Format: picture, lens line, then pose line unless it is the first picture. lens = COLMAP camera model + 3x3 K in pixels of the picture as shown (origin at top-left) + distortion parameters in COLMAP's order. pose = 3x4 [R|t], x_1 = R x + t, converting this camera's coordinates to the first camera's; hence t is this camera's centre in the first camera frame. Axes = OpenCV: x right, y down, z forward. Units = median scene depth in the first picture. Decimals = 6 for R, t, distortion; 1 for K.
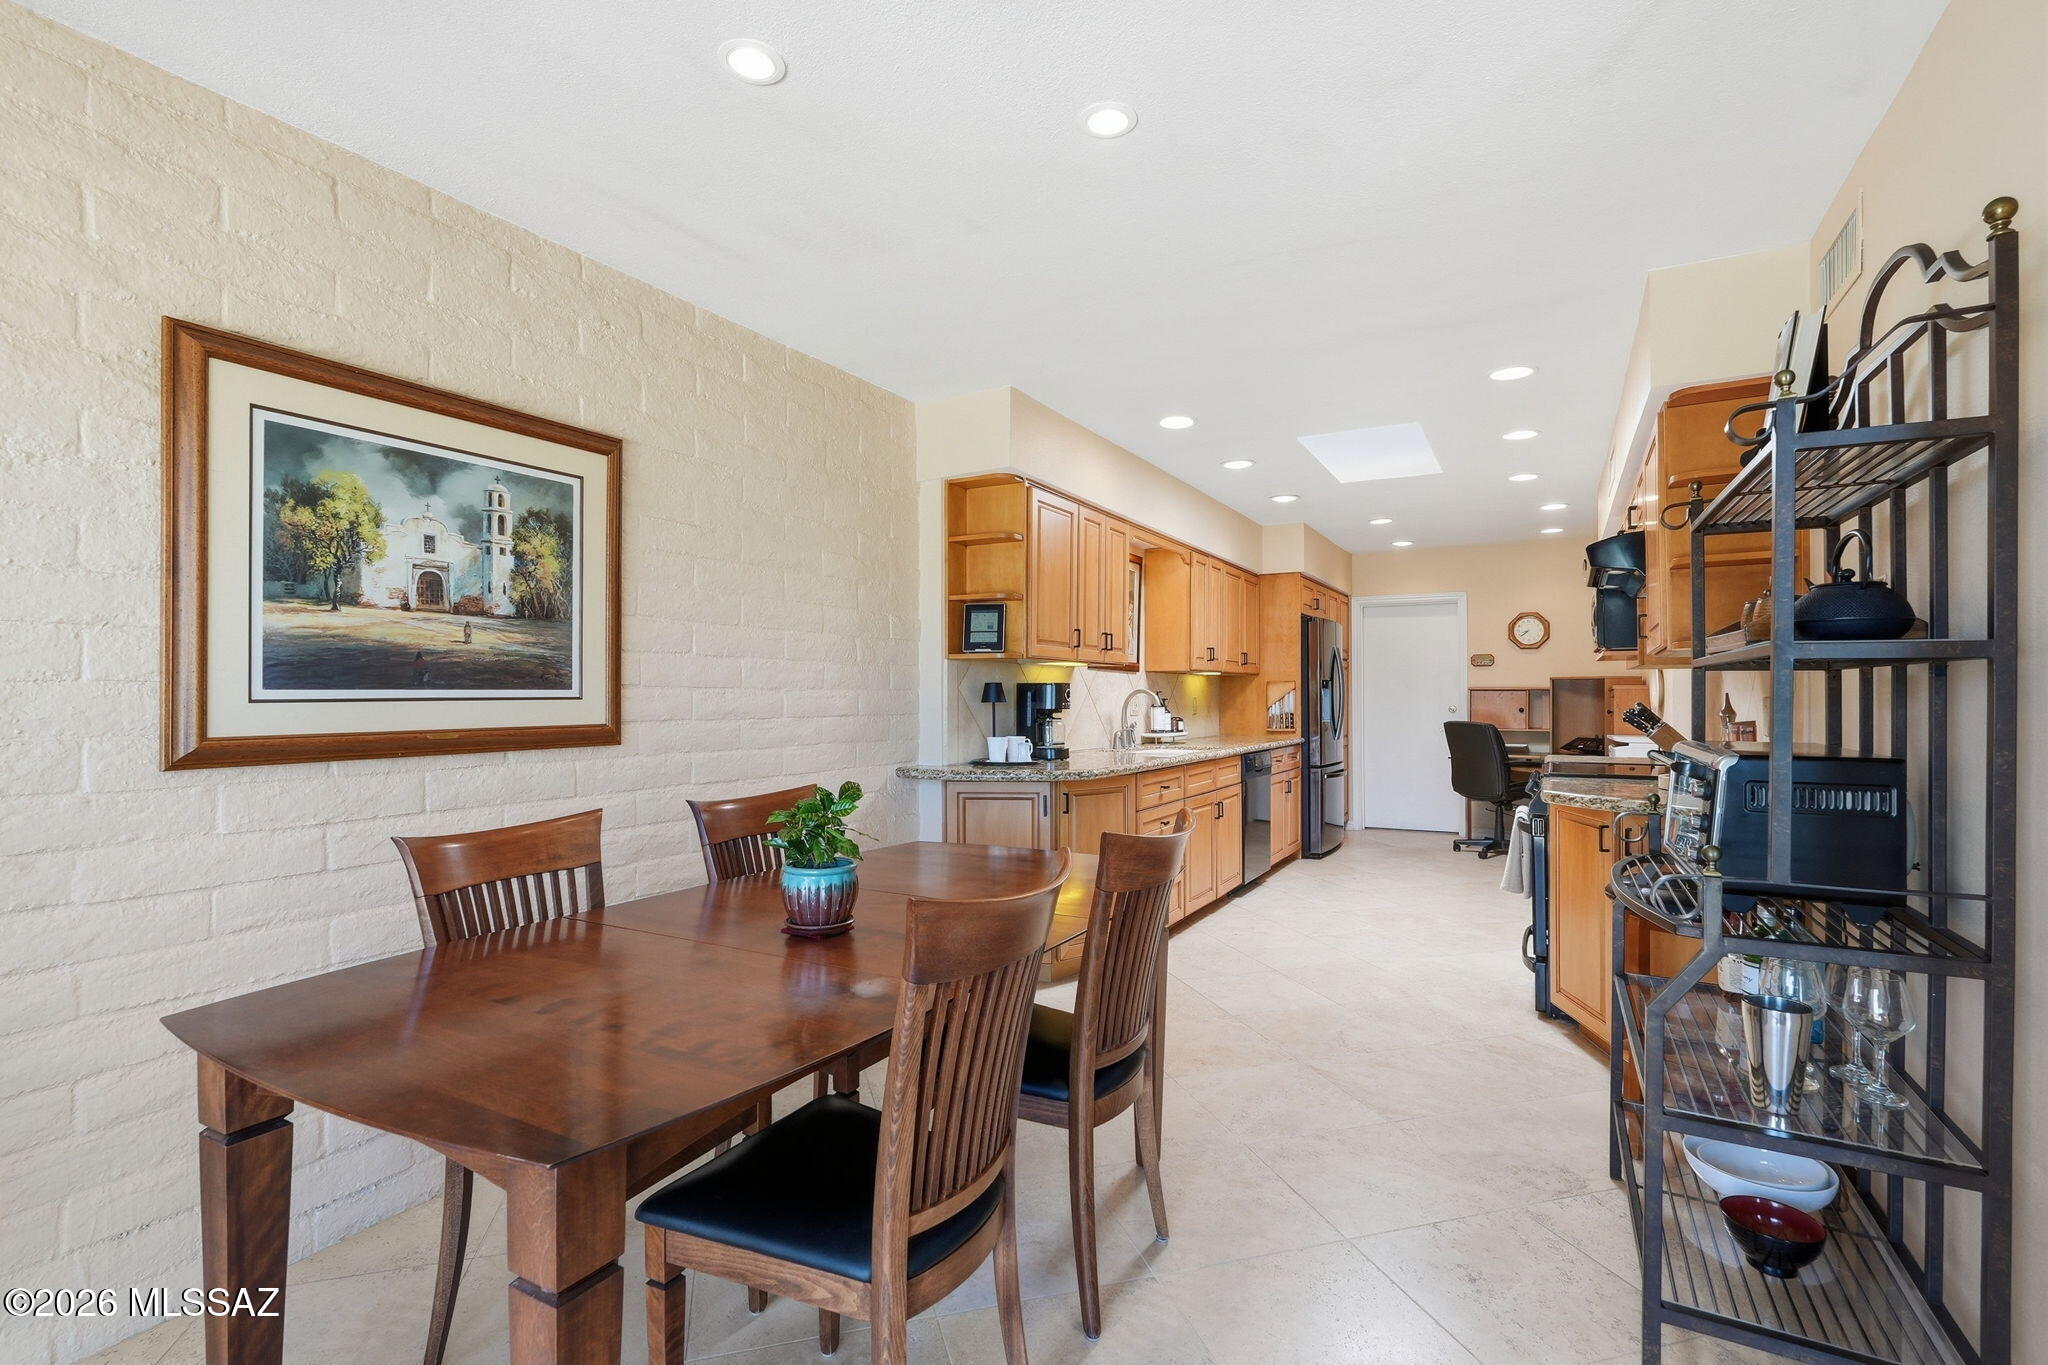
lens RADIAL K [[934.9, 0, 1040.7], [0, 934.9, 687.2], [0, 0, 1]] dist [-0.000935, 0.000118]
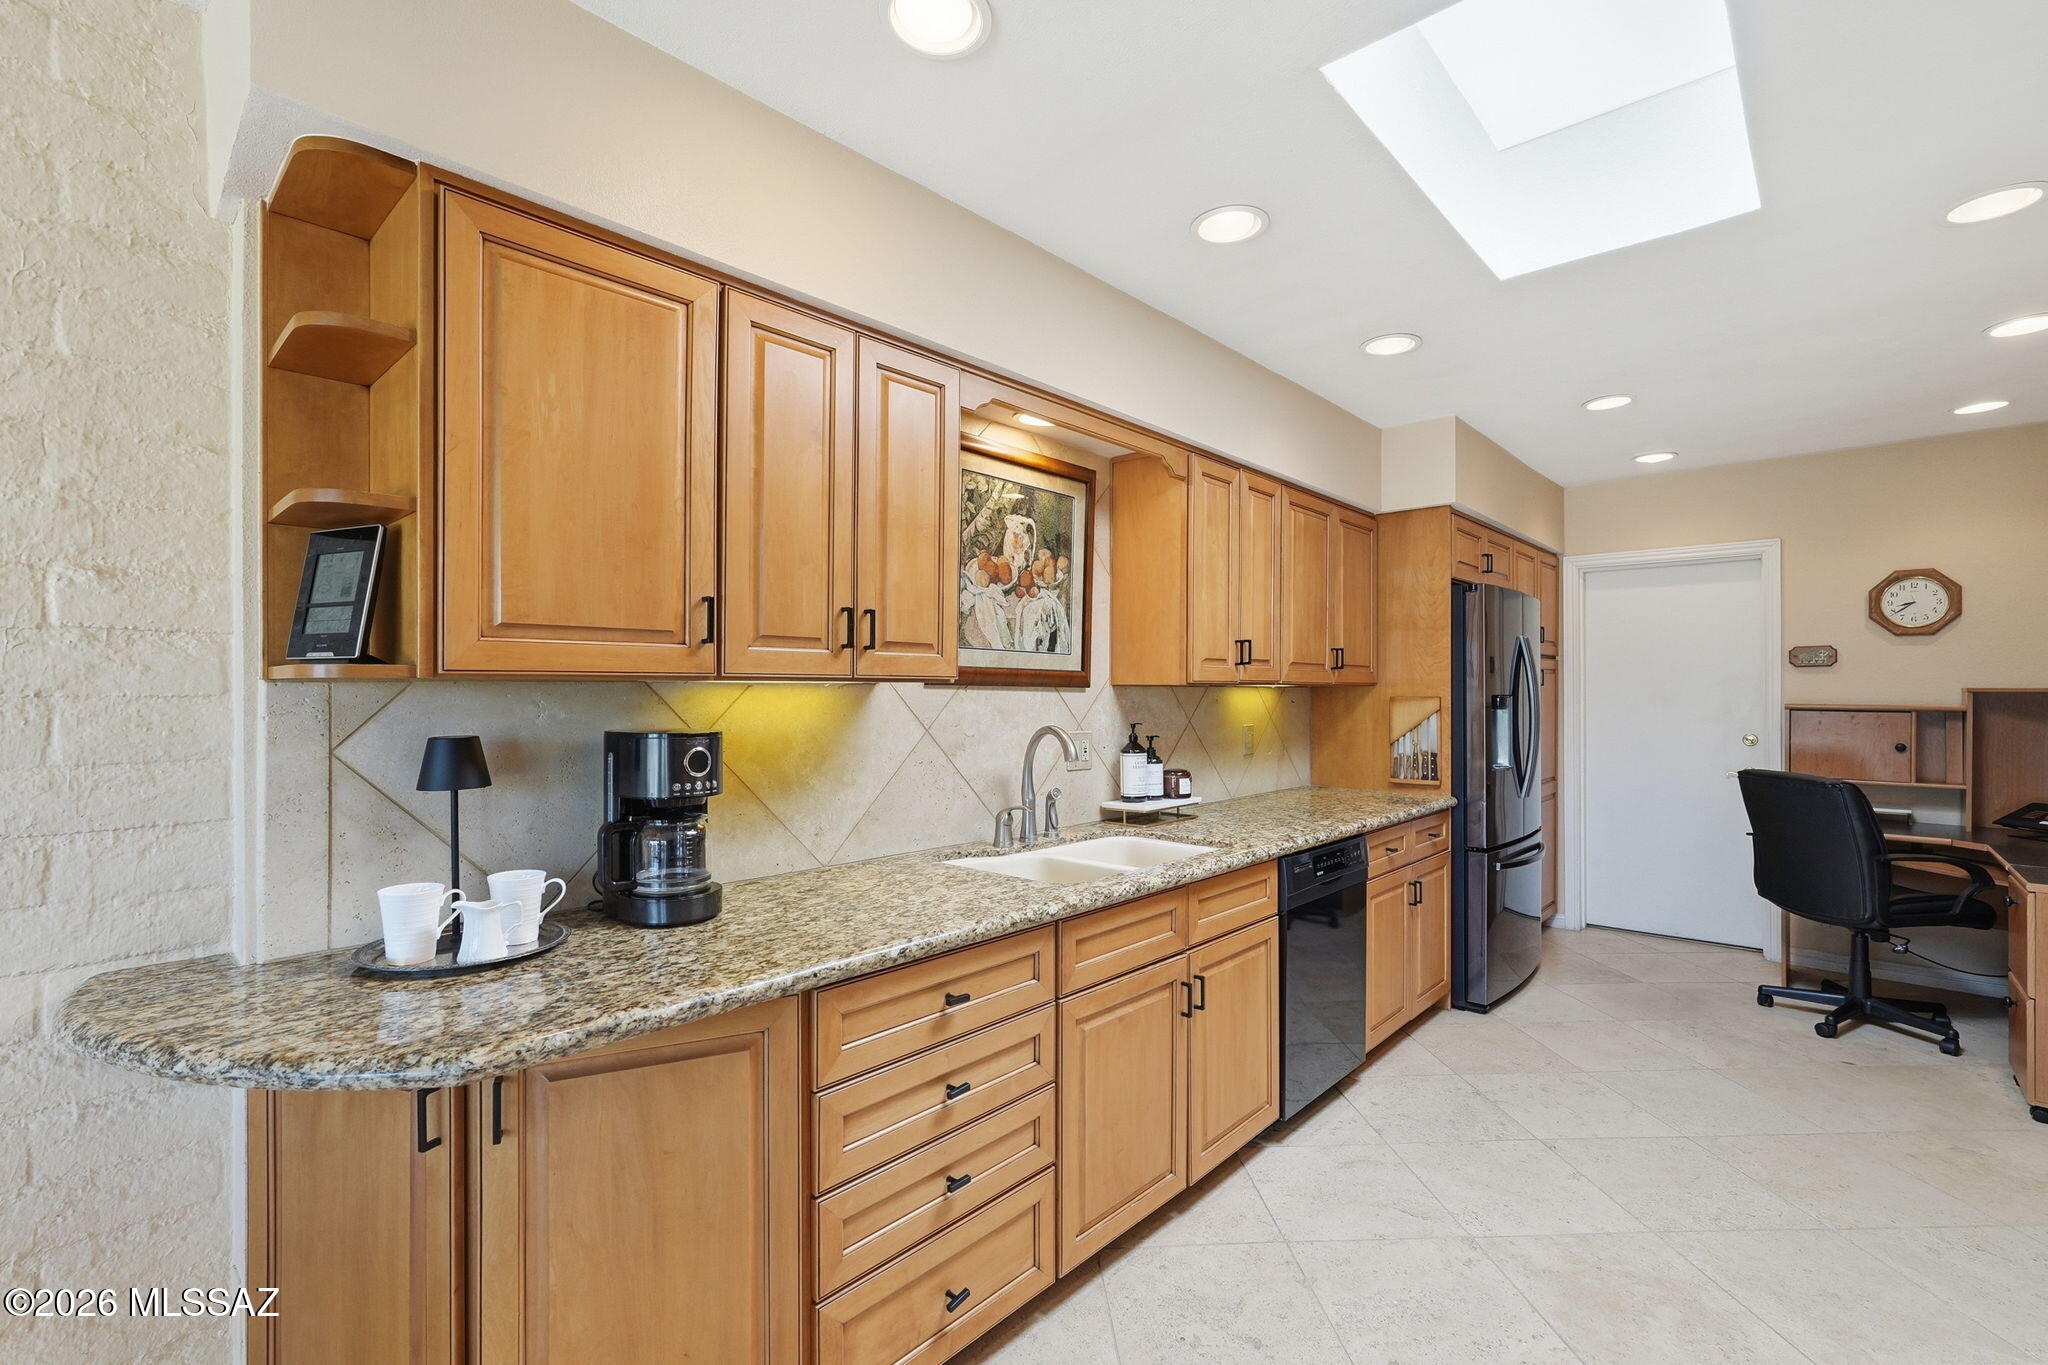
lens RADIAL K [[905.7, 0, 1032.1], [0, 905.7, 690.2], [0, 0, 1]] dist [-0.000288, 0.000470]
pose [[0.972167, 0.000482, -0.234289, 0.157799], [0.001558, 0.999962, 0.008522, -0.015749], [0.234284, -0.008650, 0.972130, 0.399893]]
